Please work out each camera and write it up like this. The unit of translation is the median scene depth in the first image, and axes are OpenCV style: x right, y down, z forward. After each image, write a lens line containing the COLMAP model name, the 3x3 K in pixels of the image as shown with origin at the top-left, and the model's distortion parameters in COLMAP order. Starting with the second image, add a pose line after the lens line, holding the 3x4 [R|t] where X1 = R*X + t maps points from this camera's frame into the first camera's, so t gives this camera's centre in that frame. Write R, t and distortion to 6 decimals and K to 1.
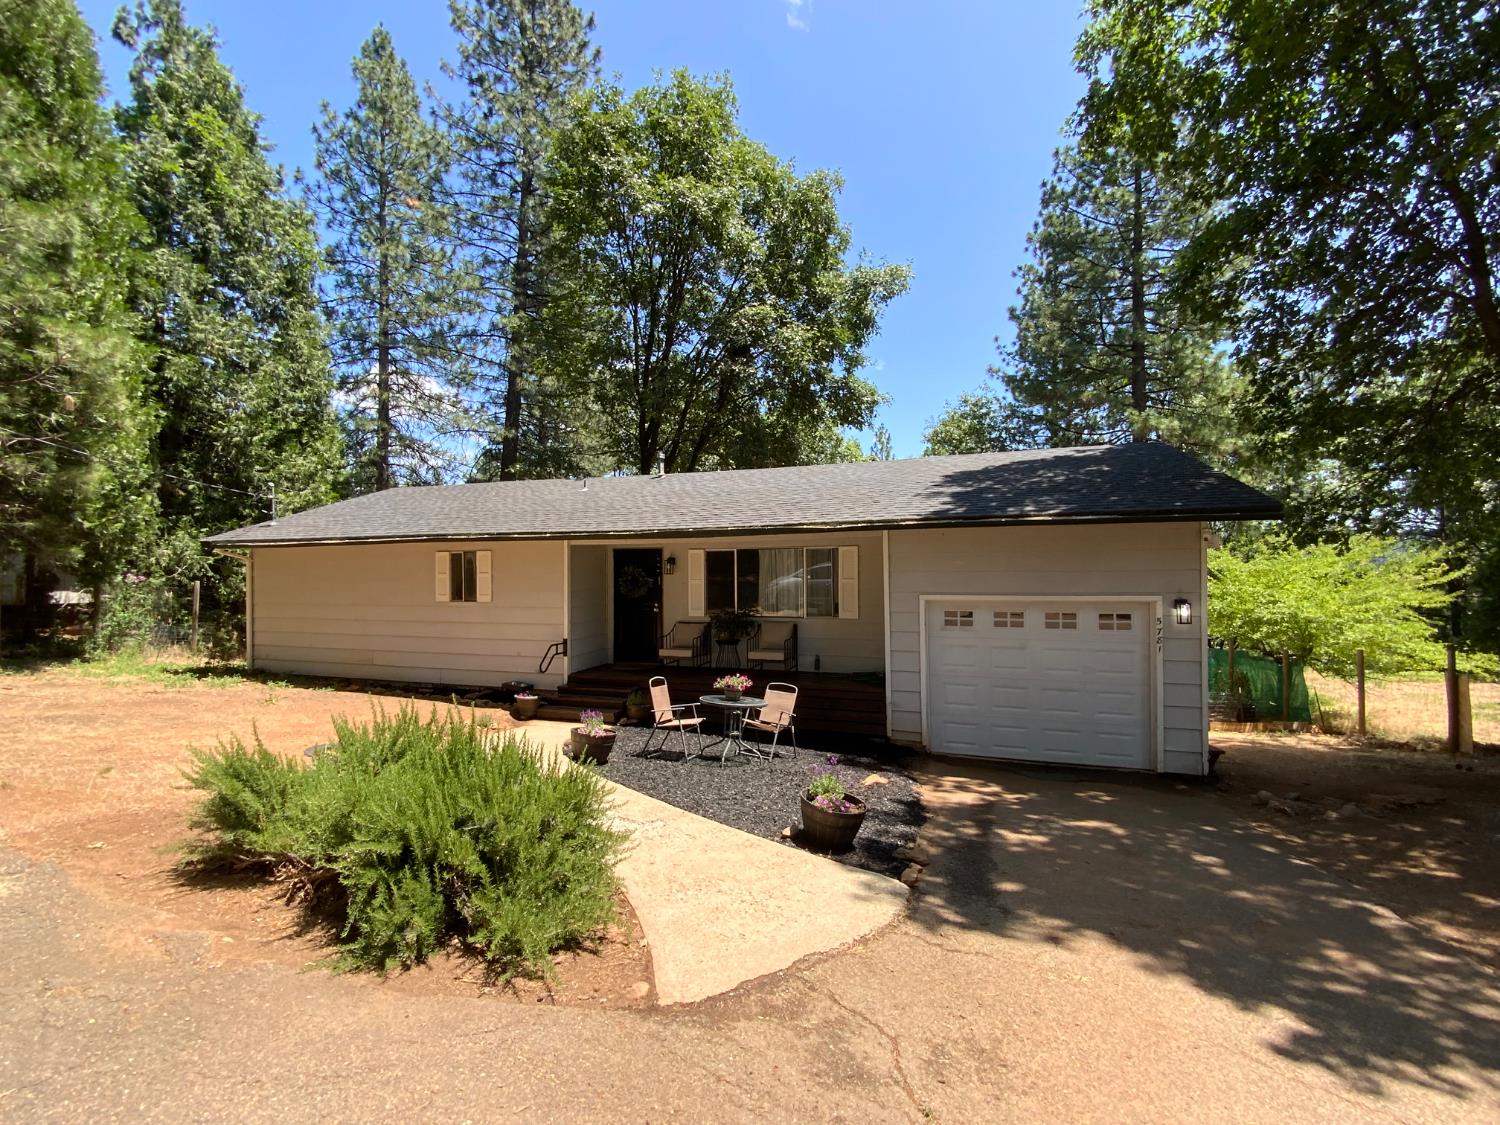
lens RADIAL K [[627.8, 0, 746.0], [0, 627.8, 559.3], [0, 0, 1]] dist [0.027572, -0.021667]
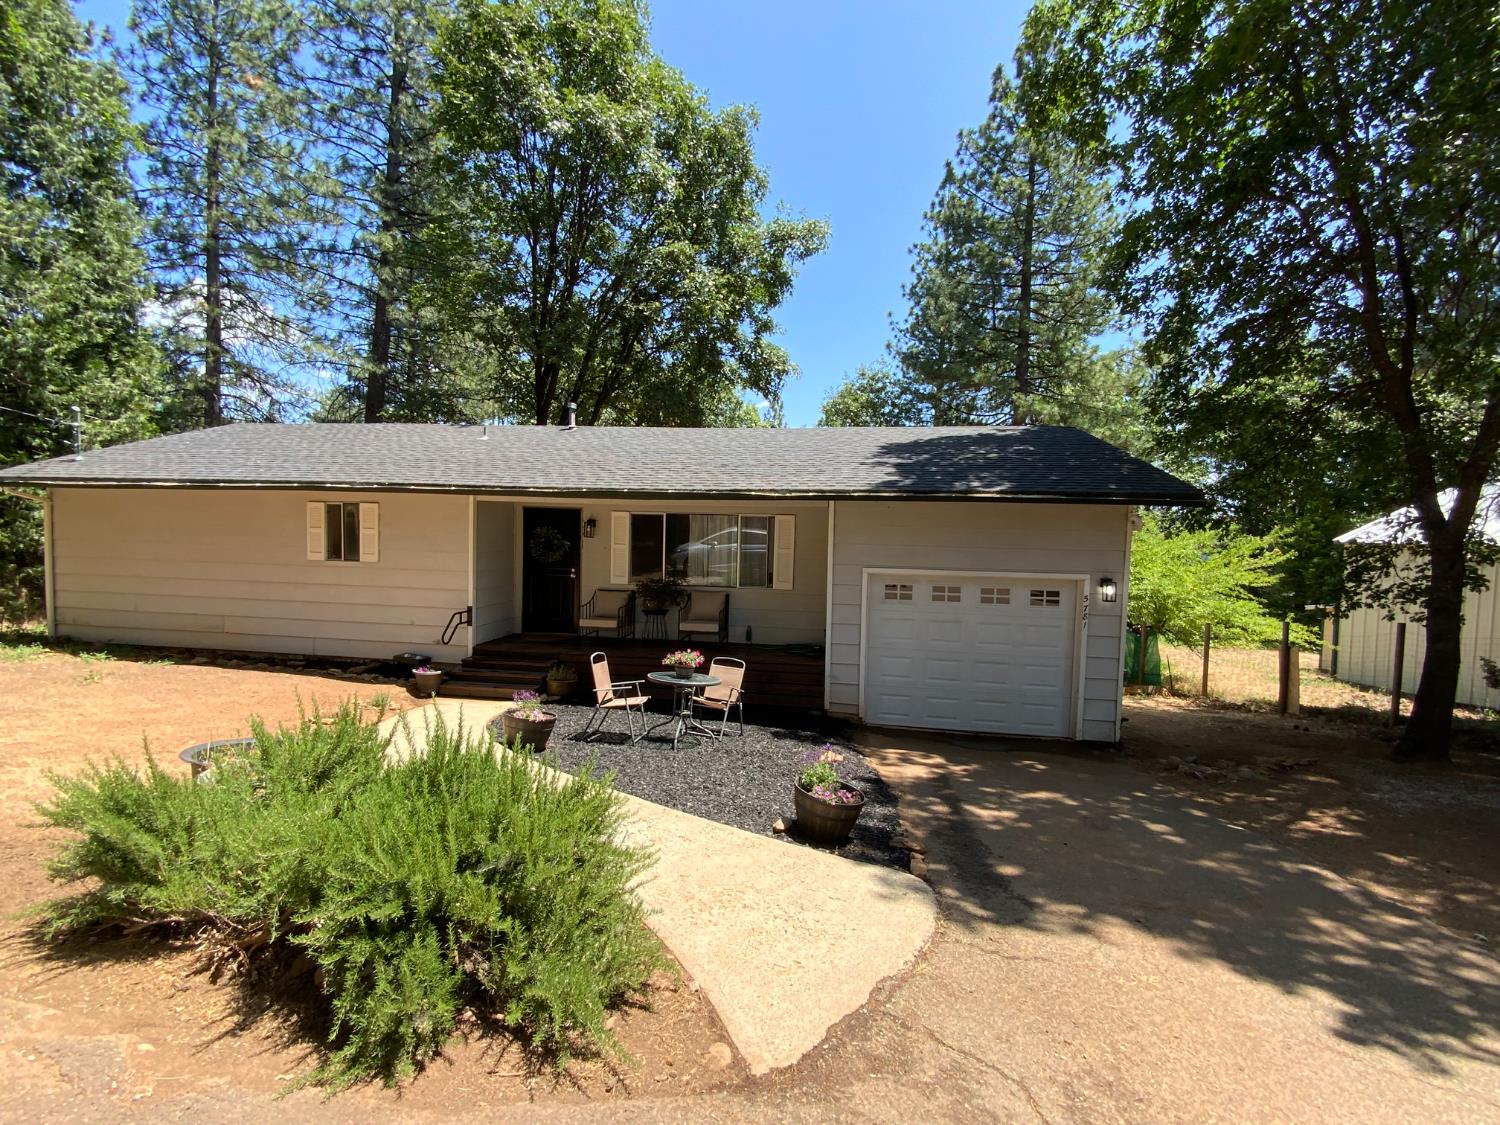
lens RADIAL K [[628.9, 0, 742.7], [0, 628.9, 561.6], [0, 0, 1]] dist [0.026018, -0.020537]
pose [[0.982240, 0.025098, 0.185942, -0.073964], [-0.036441, 0.997661, 0.057836, -0.002256], [-0.184056, -0.063585, 0.980857, 0.054319]]
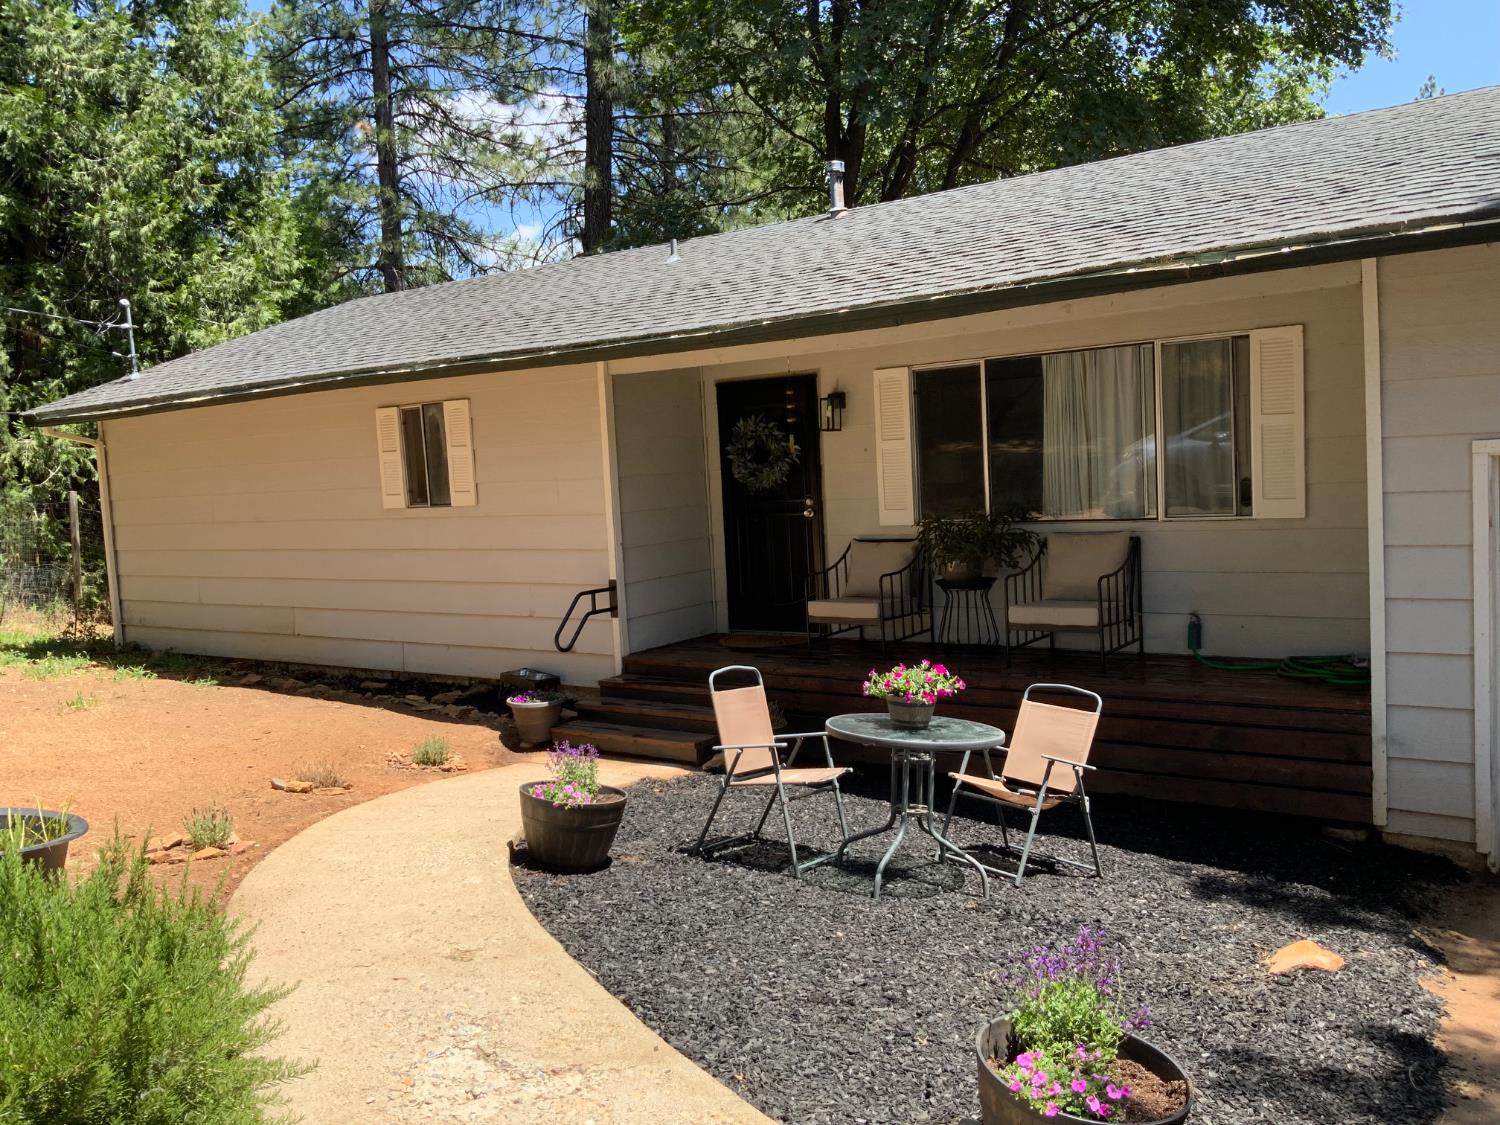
lens RADIAL K [[1219.1, 0, 750.0], [0, 1219.1, 562.5], [0, 0, 1]] dist [0.076047, -0.140132]
pose [[0.954240, -0.019439, -0.298409, 0.073358], [0.051458, 0.993674, 0.099820, 0.027699], [0.294581, -0.110608, 0.949204, 0.172010]]
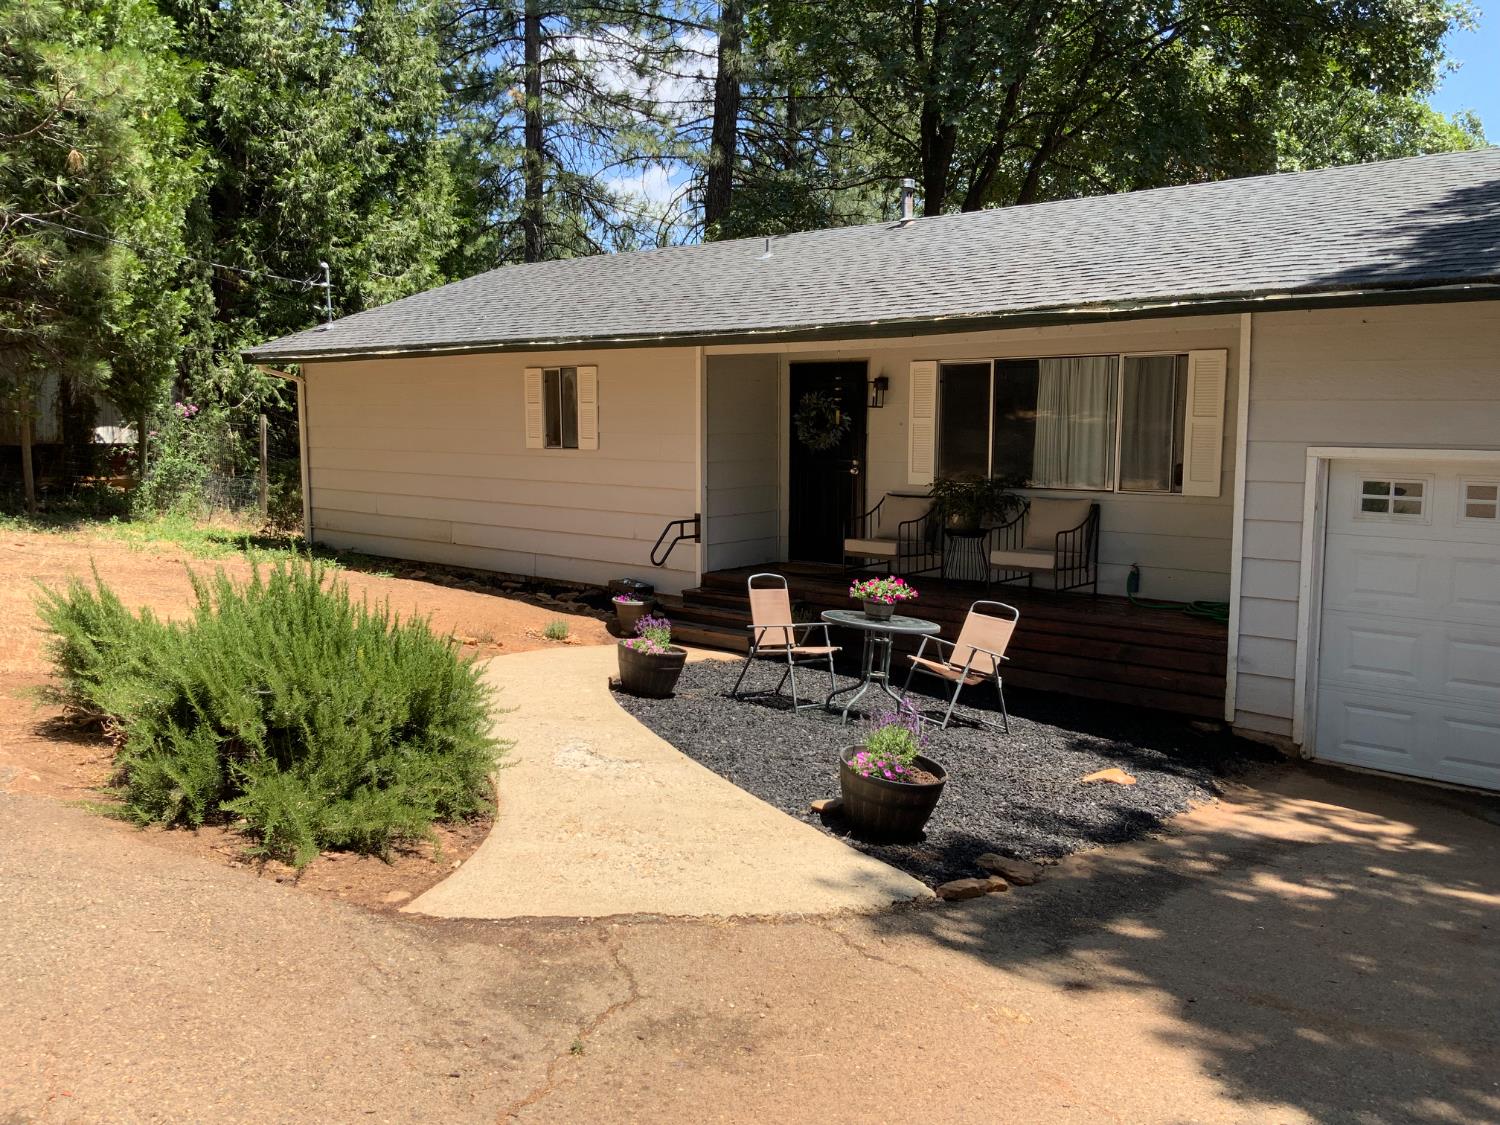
lens RADIAL K [[1219.1, 0, 750.0], [0, 1219.1, 562.5], [0, 0, 1]] dist [0.076047, -0.140132]
pose [[0.922787, 0.054627, -0.381417, 0.194710], [-0.001568, 0.990423, 0.138056, 0.011123], [0.385306, -0.126799, 0.914036, -0.046180]]
